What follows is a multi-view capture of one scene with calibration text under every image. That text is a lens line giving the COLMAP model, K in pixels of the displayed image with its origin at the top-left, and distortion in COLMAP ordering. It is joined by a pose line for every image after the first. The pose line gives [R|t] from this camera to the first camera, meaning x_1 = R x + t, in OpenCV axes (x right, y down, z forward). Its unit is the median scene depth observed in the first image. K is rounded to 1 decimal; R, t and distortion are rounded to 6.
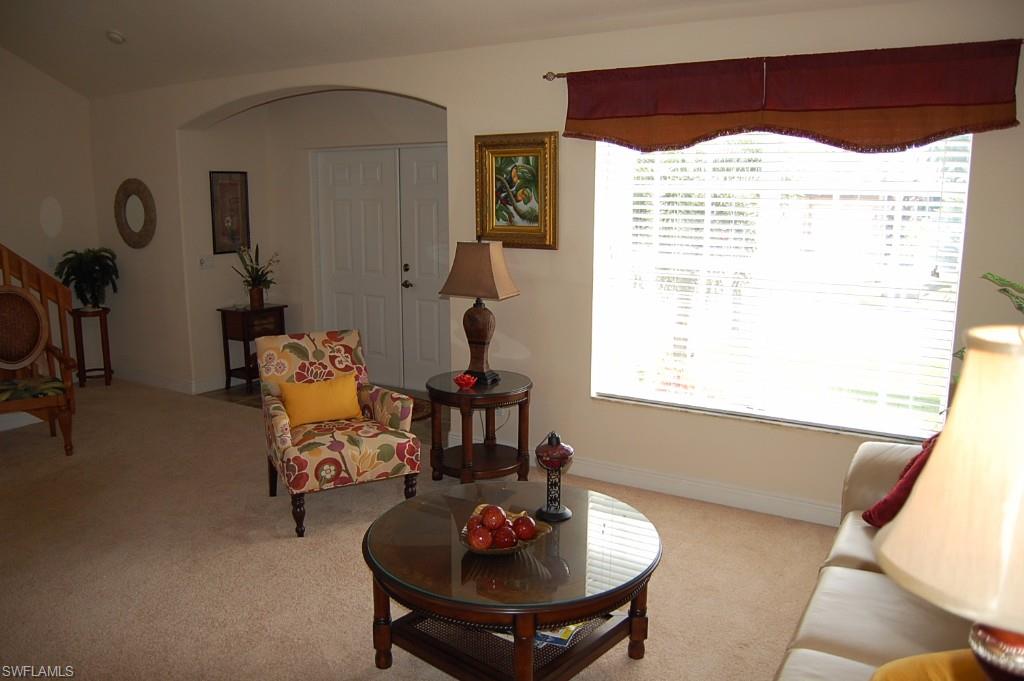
lens RADIAL K [[793.4, 0, 512.0], [0, 793.4, 339.9], [0, 0, 1]] dist [-0.091681, 0.036737]
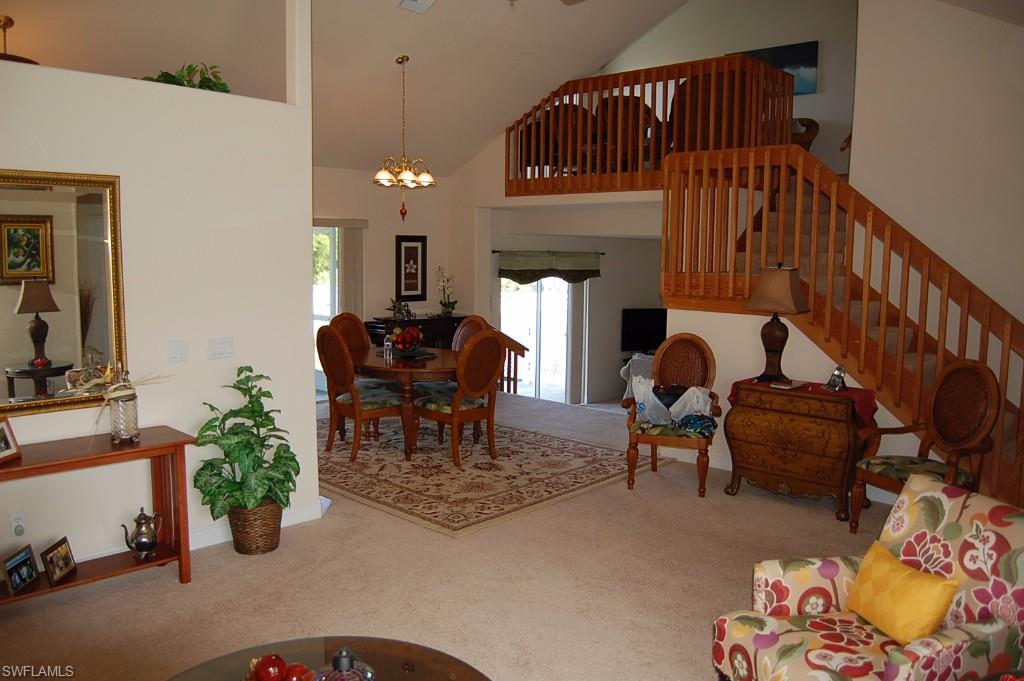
lens RADIAL K [[793.4, 0, 510.8], [0, 793.4, 341.1], [0, 0, 1]] dist [-0.091681, 0.036737]
pose [[-0.232585, 0.095751, -0.967851, 0.350320], [-0.180427, 0.973620, 0.139680, -0.131056], [0.955694, 0.207114, -0.209173, 0.722212]]
